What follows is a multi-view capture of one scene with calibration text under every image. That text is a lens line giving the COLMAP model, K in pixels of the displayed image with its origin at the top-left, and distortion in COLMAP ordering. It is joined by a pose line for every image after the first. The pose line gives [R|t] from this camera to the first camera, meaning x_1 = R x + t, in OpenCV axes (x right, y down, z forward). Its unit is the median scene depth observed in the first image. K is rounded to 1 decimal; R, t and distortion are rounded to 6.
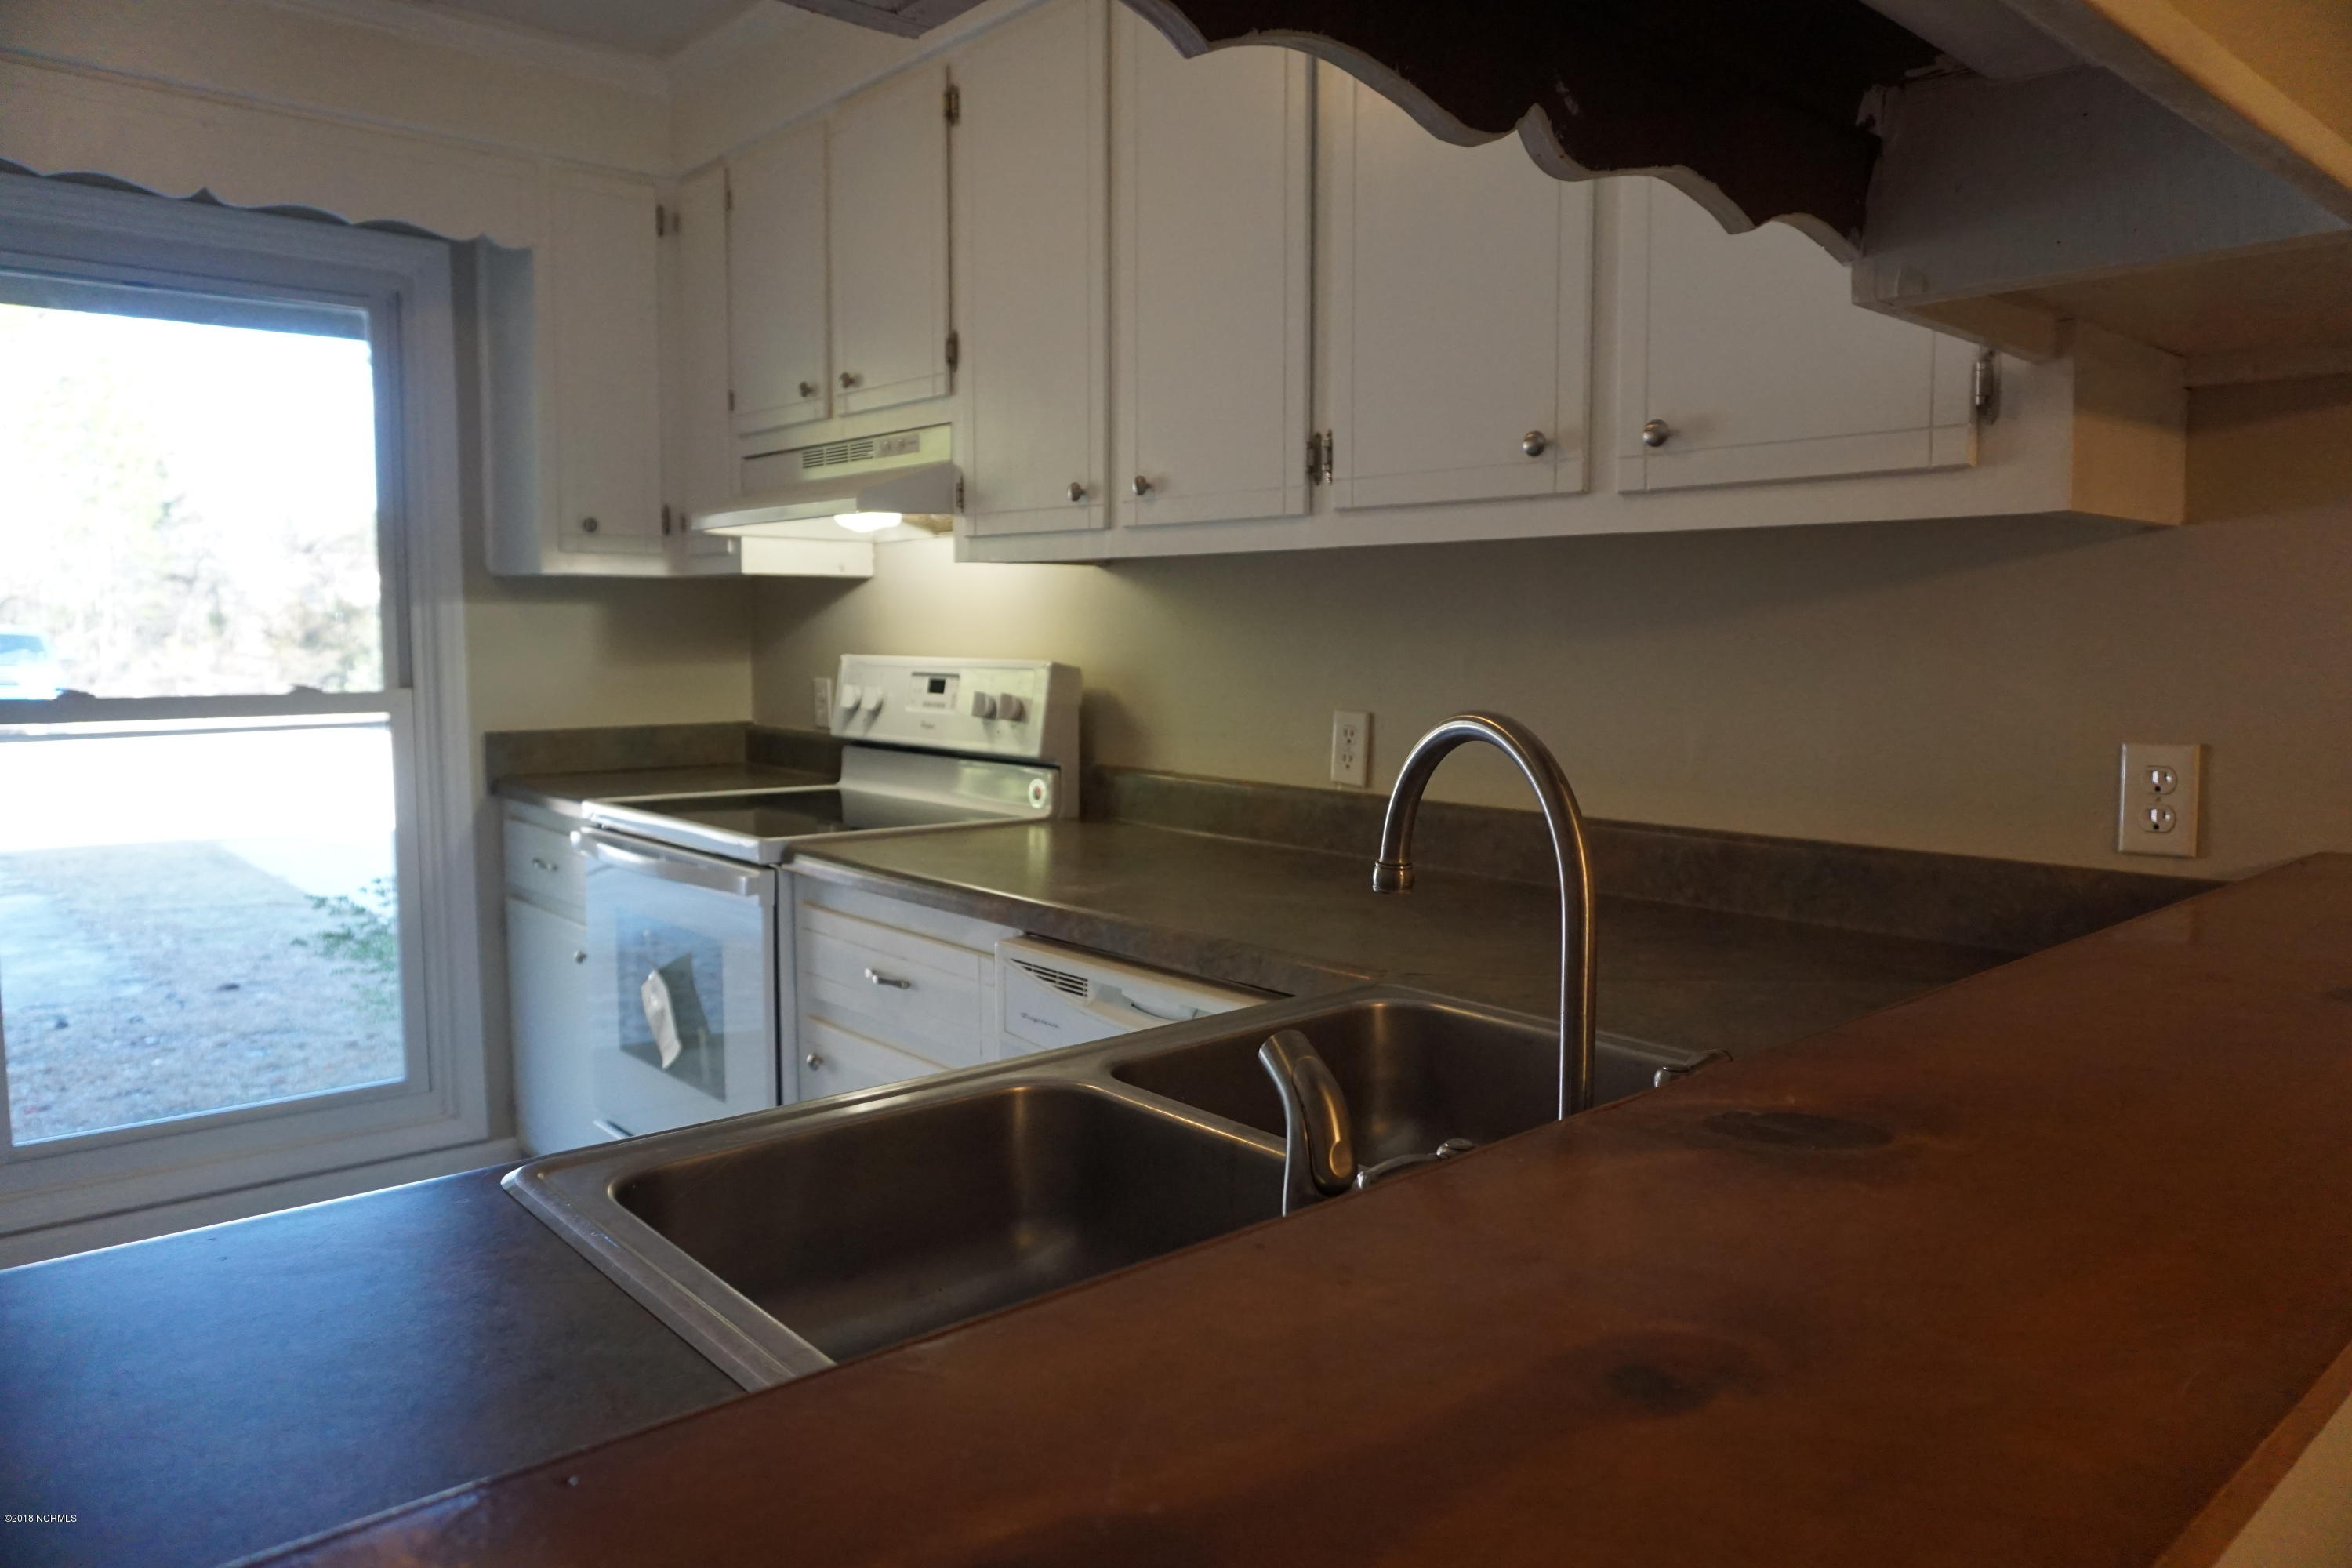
lens RADIAL K [[1580.3, 0, 1186.6], [0, 1580.3, 795.3], [0, 0, 1]] dist [-0.035615, 0.029296]
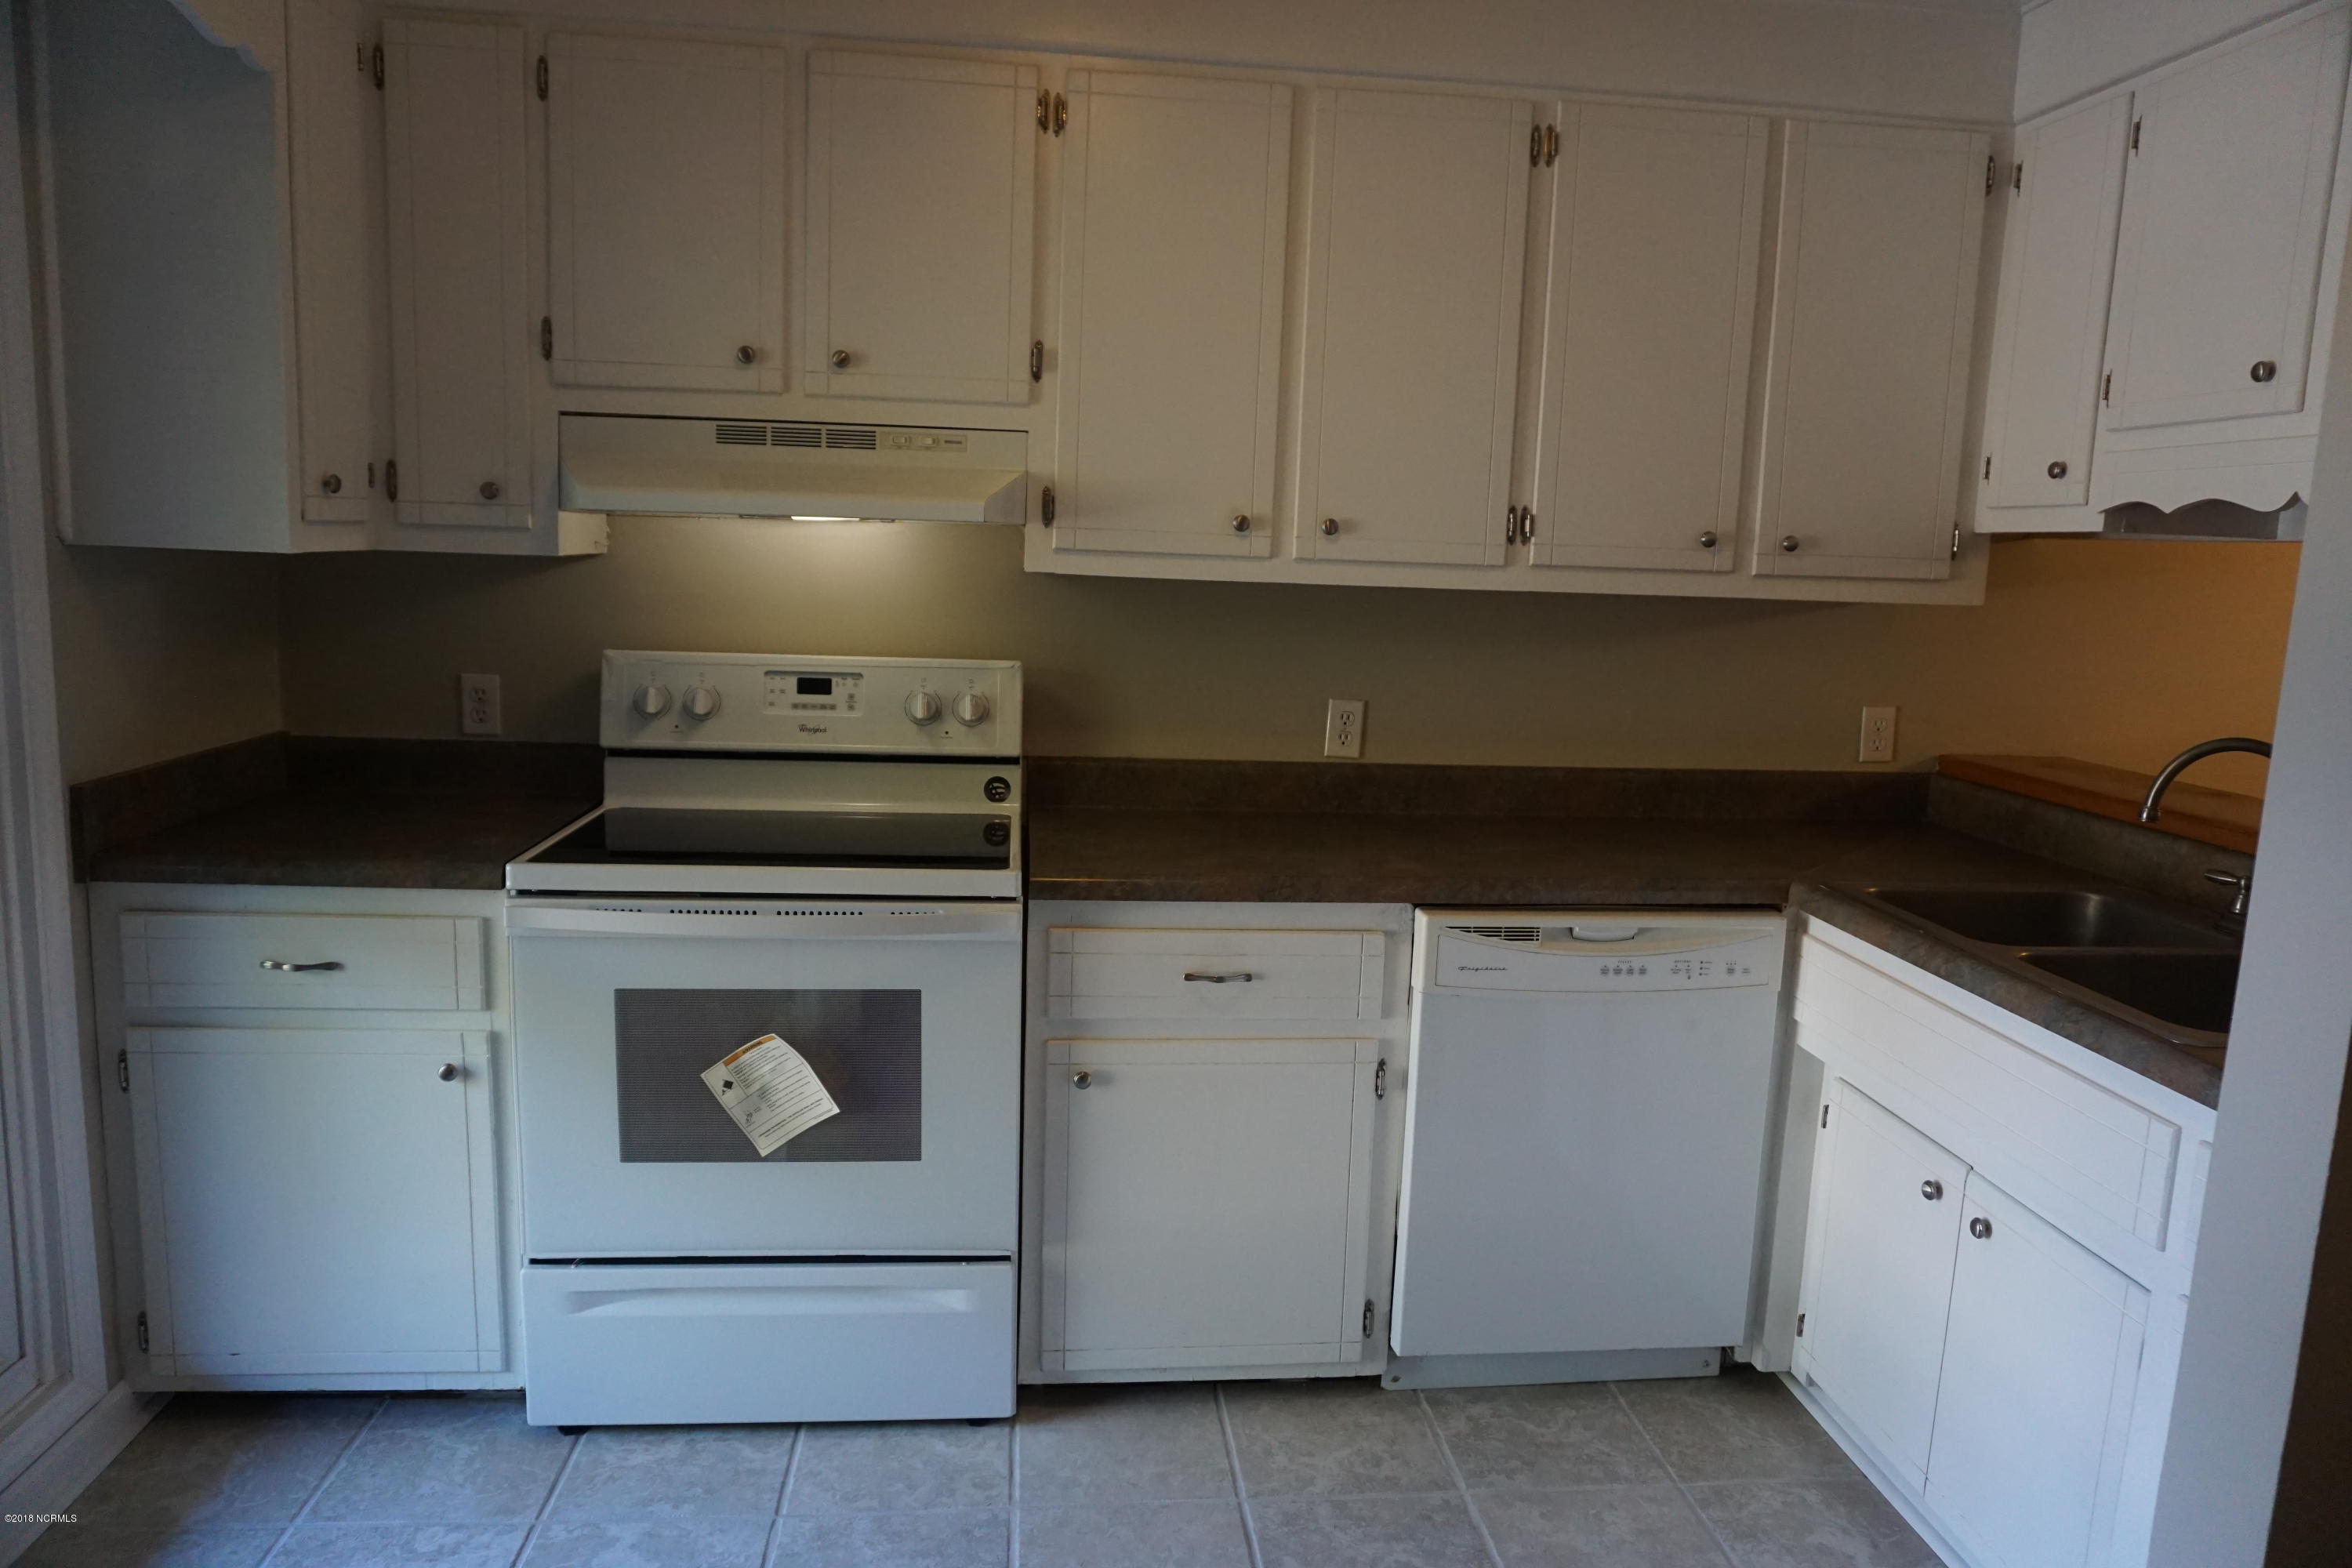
lens RADIAL K [[1580.3, 0, 1187.2], [0, 1580.3, 775.0], [0, 0, 1]] dist [-0.035615, 0.029296]
pose [[0.574282, -0.101704, 0.812316, -1.029948], [0.053336, 0.994793, 0.086844, -0.112545], [-0.816918, -0.006548, 0.576716, 0.378253]]
